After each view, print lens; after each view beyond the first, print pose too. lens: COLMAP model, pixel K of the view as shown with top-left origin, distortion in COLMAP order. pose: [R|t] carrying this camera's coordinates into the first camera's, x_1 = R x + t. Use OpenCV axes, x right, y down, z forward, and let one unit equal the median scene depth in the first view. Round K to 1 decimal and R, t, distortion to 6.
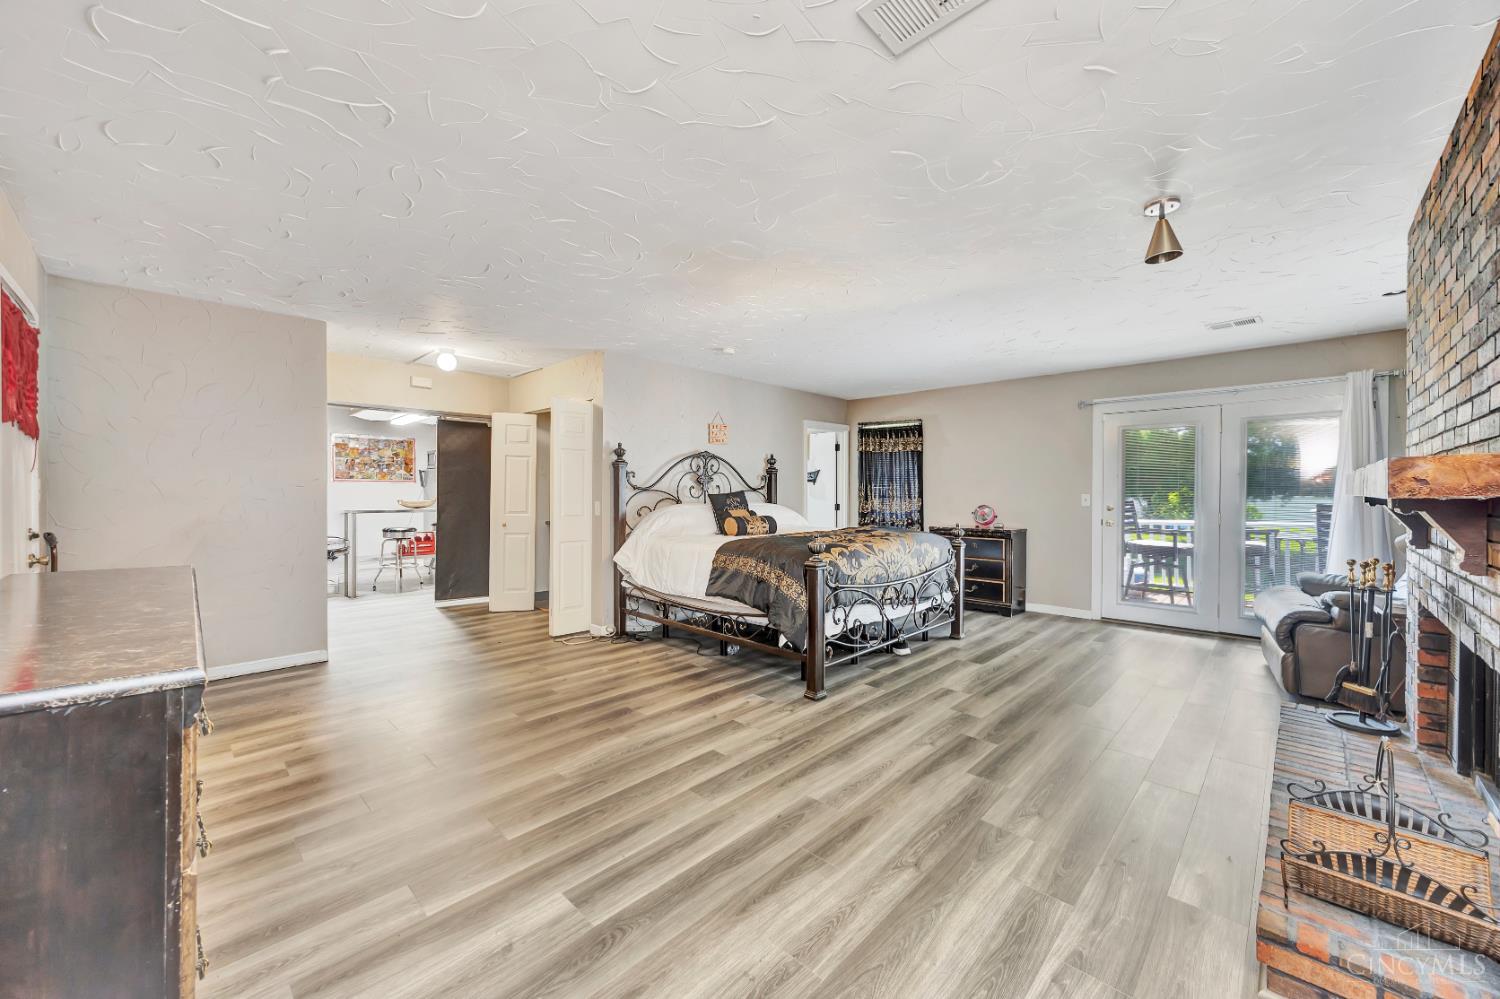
lens RADIAL K [[584.2, 0, 746.7], [0, 584.2, 493.0], [0, 0, 1]] dist [0.004149, -0.000026]
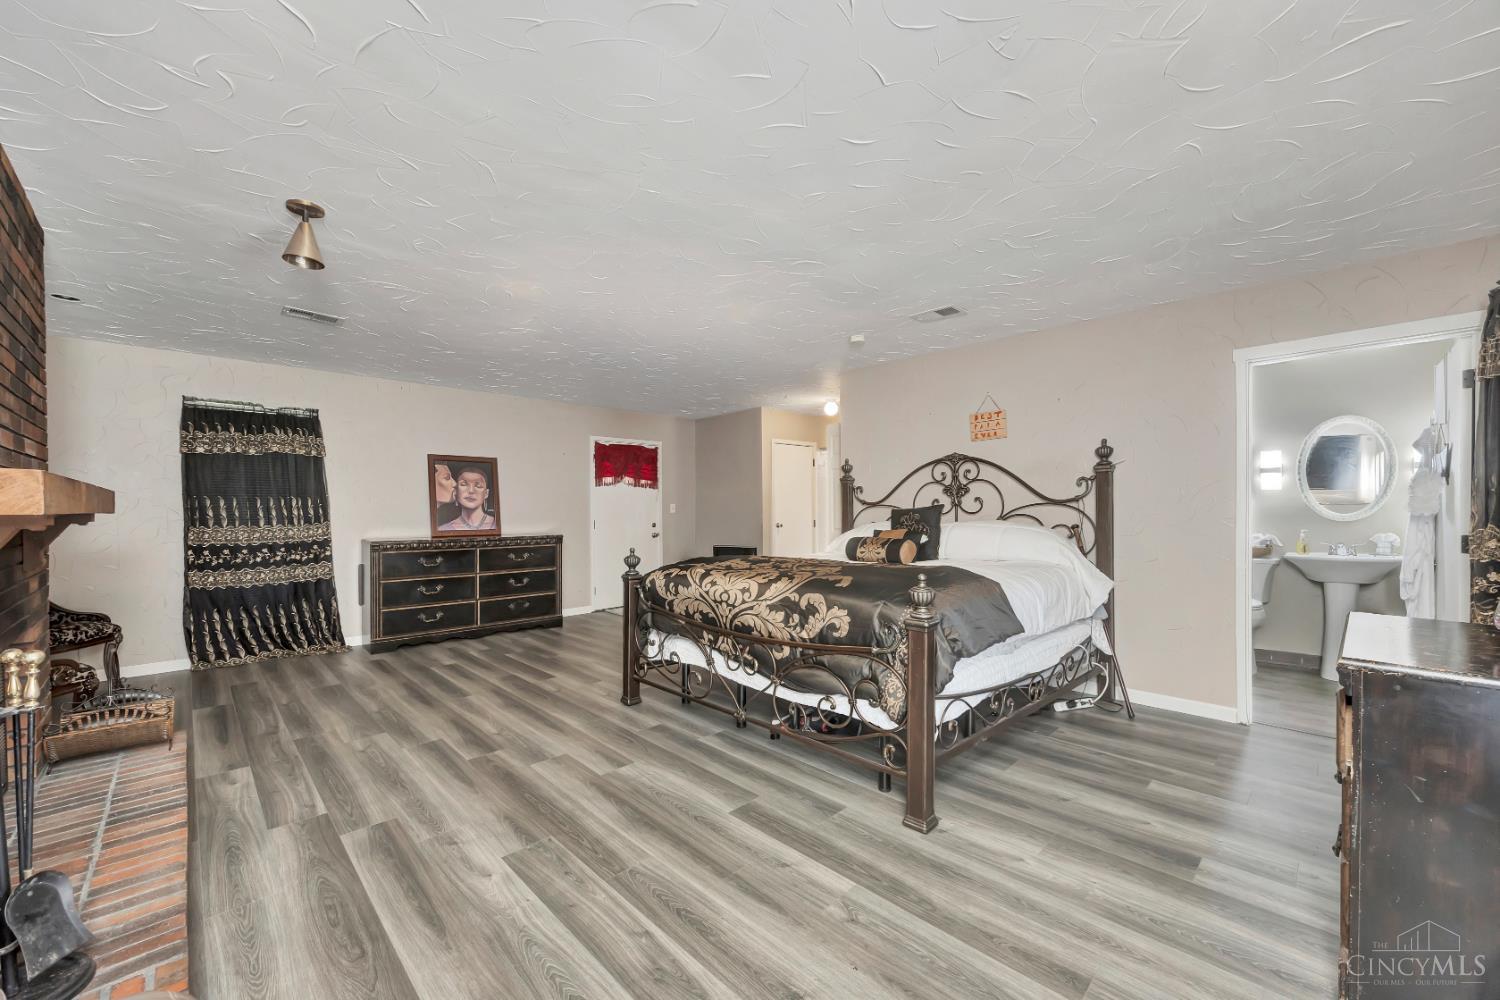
lens RADIAL K [[584.2, 0, 746.8], [0, 584.2, 511.2], [0, 0, 1]] dist [0.004149, -0.000026]
pose [[-0.045965, 0.001853, -0.998941, 1.079658], [0.004867, 0.999987, 0.001631, 0.001879], [0.998931, -0.004787, -0.045974, 1.167426]]
